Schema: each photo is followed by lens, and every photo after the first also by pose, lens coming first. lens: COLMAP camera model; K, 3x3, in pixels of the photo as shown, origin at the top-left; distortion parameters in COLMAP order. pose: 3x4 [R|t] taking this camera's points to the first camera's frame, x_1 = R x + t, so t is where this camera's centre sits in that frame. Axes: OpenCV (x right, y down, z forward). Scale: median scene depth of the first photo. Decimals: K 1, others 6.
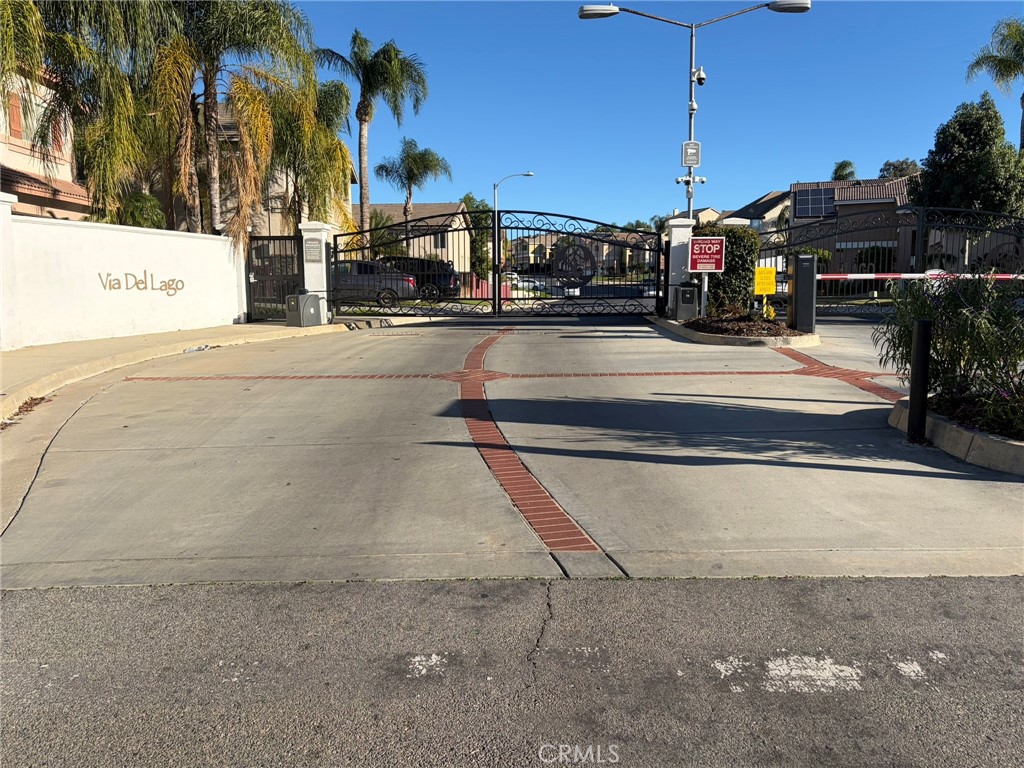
lens RADIAL K [[776.5, 0, 521.3], [0, 776.5, 383.2], [0, 0, 1]] dist [0.065742, -0.077835]
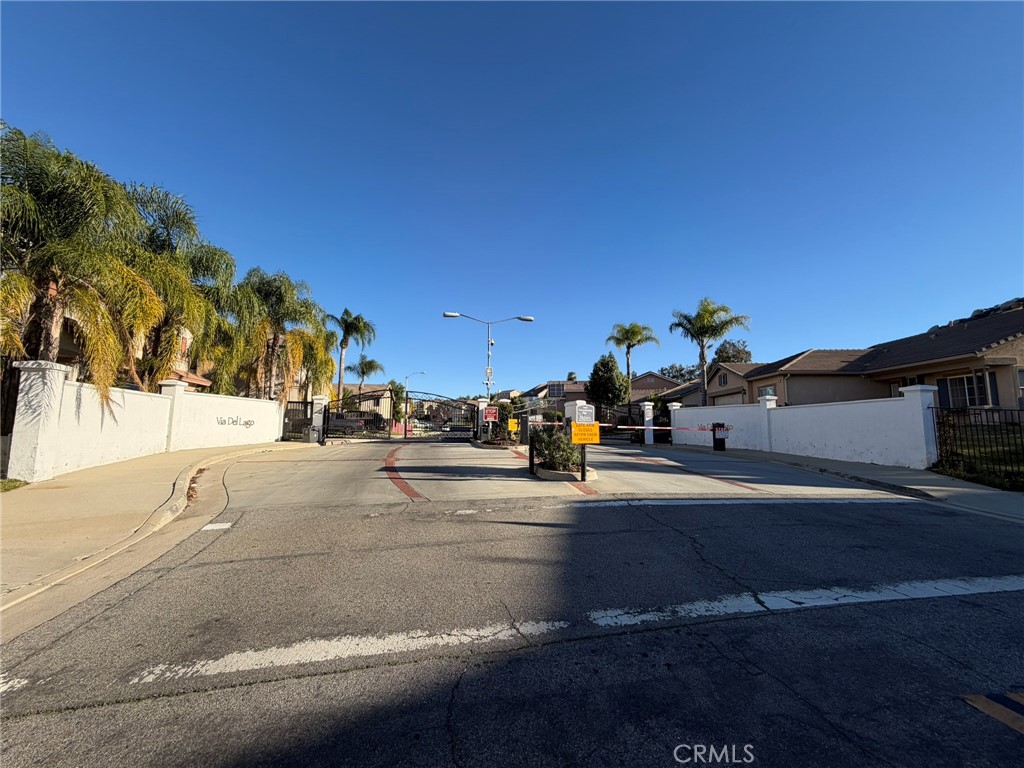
lens RADIAL K [[412.9, 0, 512.0], [0, 412.9, 384.0], [0, 0, 1]] dist [0.002569, 0.000569]
pose [[0.976356, 0.034949, 0.213326, 0.022858], [0.014294, 0.974246, -0.225033, 0.044977], [-0.215697, 0.222762, 0.950711, -0.323254]]
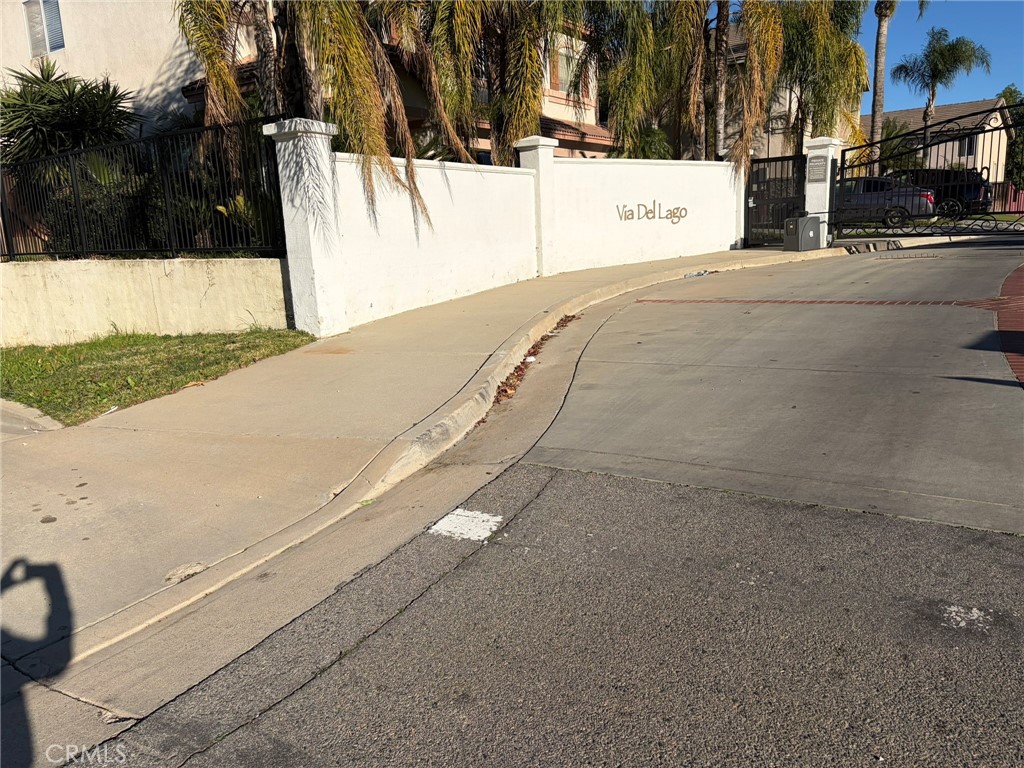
lens RADIAL K [[776.6, 0, 512.0], [0, 776.6, 384.0], [0, 0, 1]] dist [0.065222, -0.075120]
pose [[0.819457, 0.079826, -0.567554, -0.013479], [-0.027425, 0.994580, 0.100290, 0.004687], [0.572483, -0.066618, 0.817205, -0.002555]]
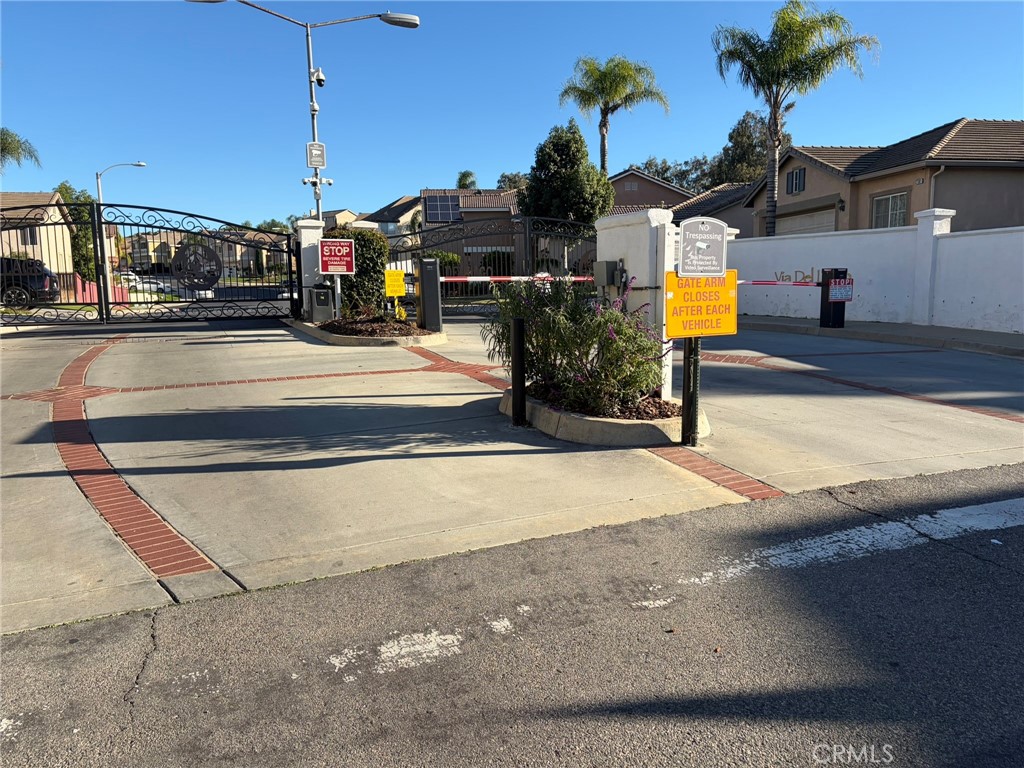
lens RADIAL K [[776.5, 0, 521.3], [0, 776.5, 383.2], [0, 0, 1]] dist [0.065742, -0.077835]
pose [[0.902233, -0.063427, 0.426558, 0.013918], [0.064006, 0.997865, 0.012994, 0.000076], [-0.426472, 0.015579, 0.904367, -0.009394]]
